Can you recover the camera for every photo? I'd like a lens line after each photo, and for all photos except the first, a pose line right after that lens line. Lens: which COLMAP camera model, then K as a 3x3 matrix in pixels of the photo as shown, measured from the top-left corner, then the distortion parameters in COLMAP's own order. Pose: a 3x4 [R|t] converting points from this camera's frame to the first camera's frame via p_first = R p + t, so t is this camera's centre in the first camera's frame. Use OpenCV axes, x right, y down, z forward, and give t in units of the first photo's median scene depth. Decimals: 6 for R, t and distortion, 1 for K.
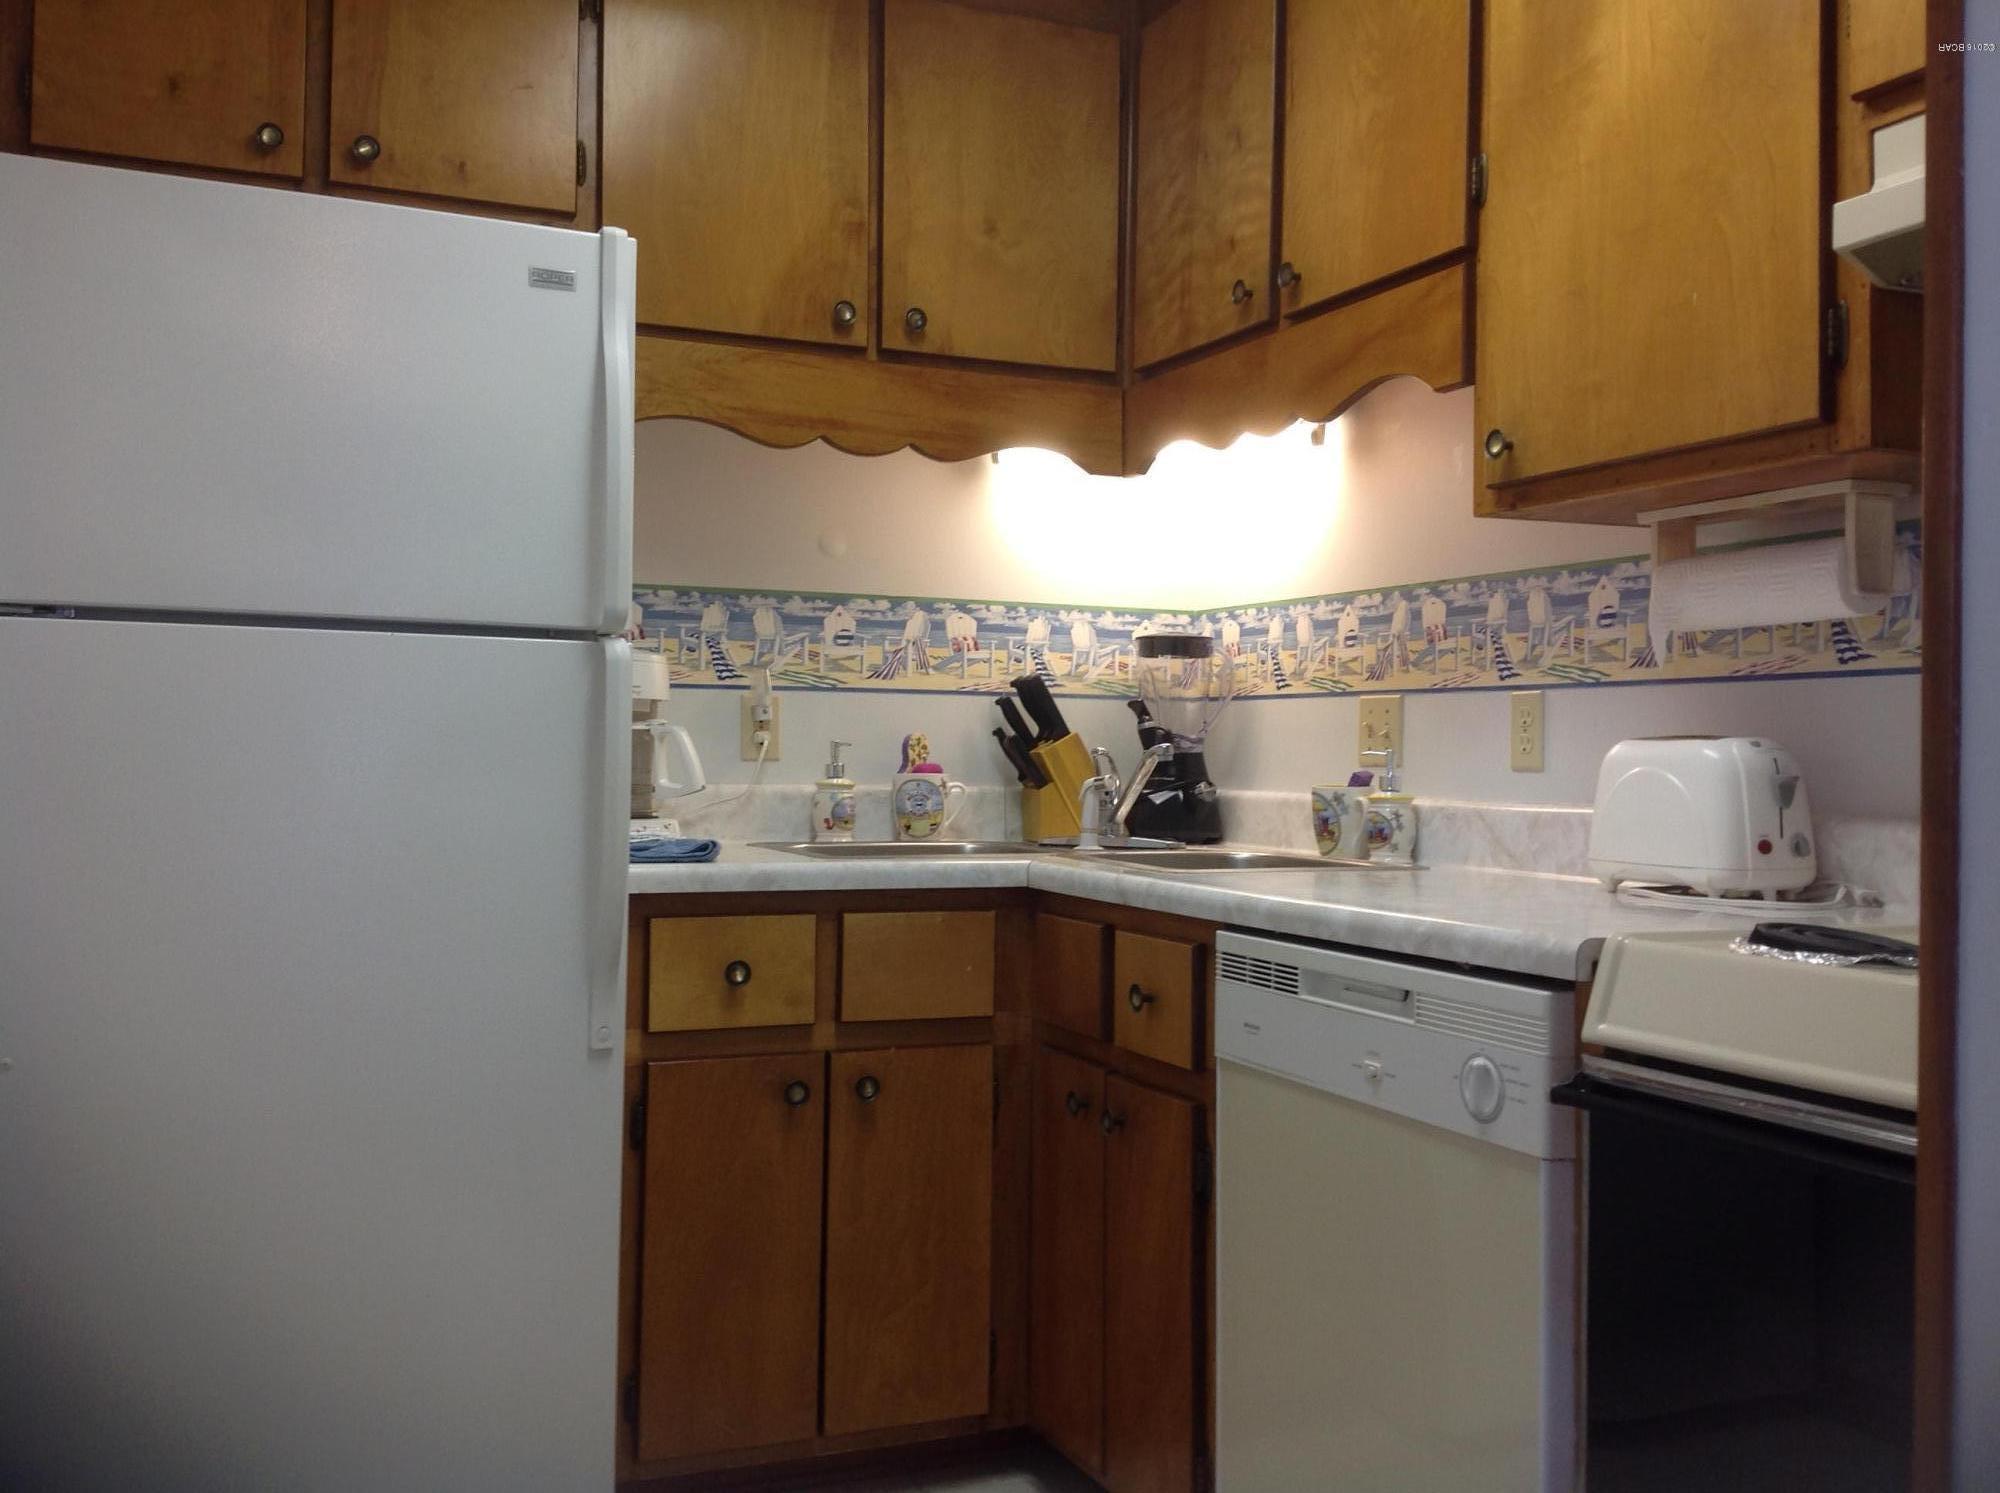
lens RADIAL K [[1879.3, 0, 1001.1], [0, 1879.3, 736.0], [0, 0, 1]] dist [0.210629, -0.514195]
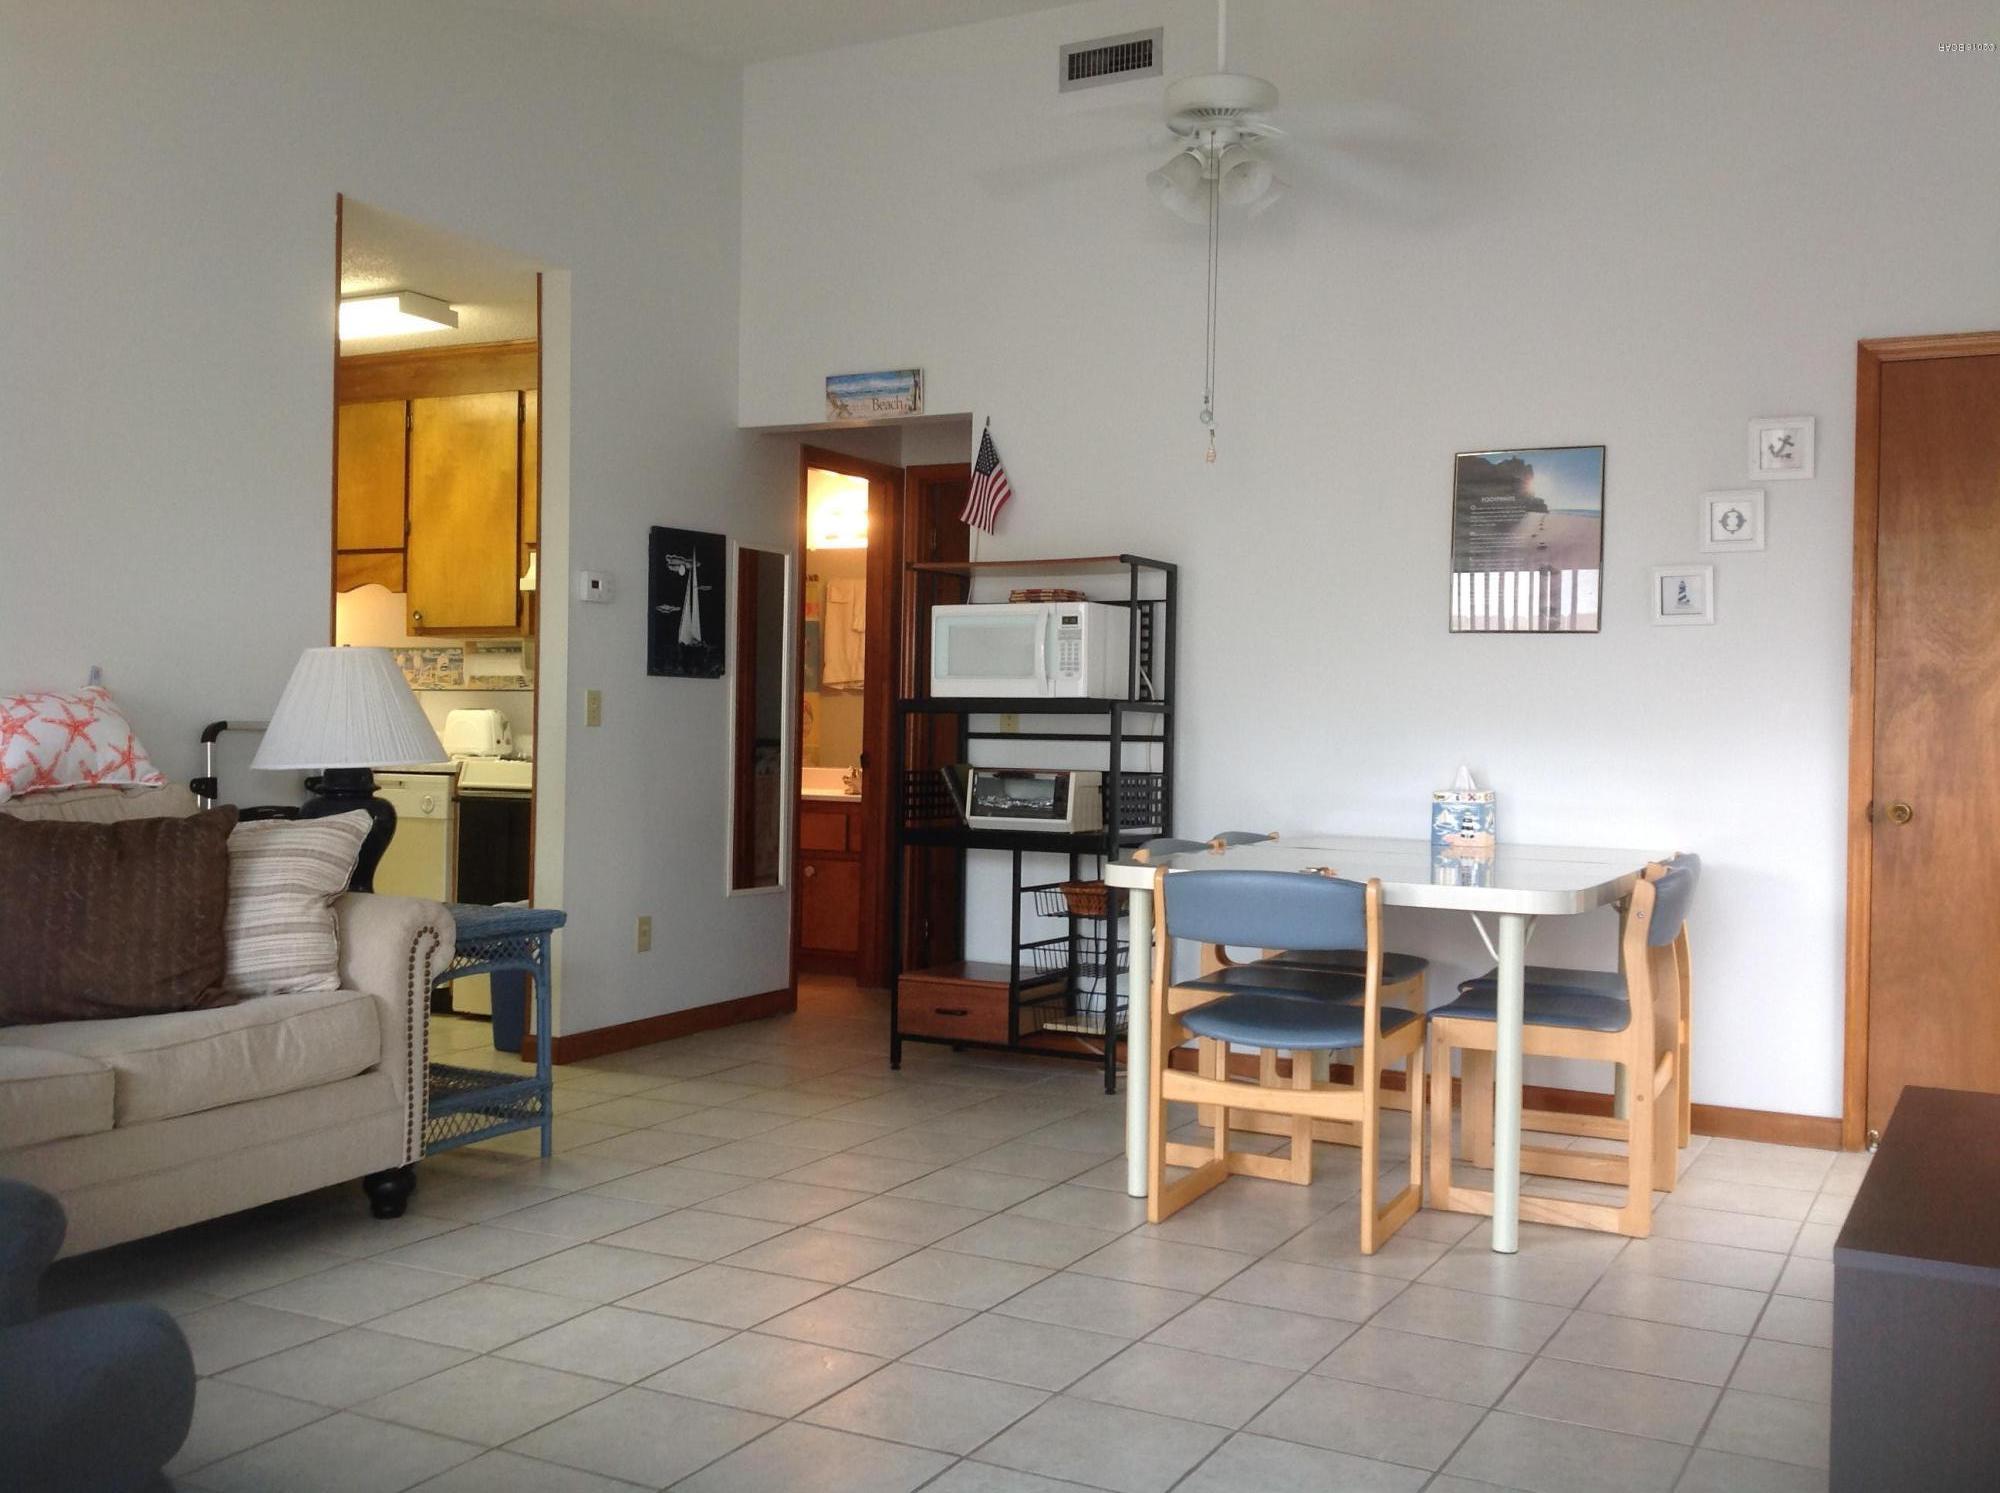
lens RADIAL K [[1879.3, 0, 1001.1], [0, 1879.3, 736.0], [0, 0, 1]] dist [0.210629, -0.514195]
pose [[0.788371, 0.000404, 0.615200, -0.938356], [-0.013530, 0.999769, 0.016682, -0.020606], [-0.615051, -0.021475, 0.788195, -2.125362]]
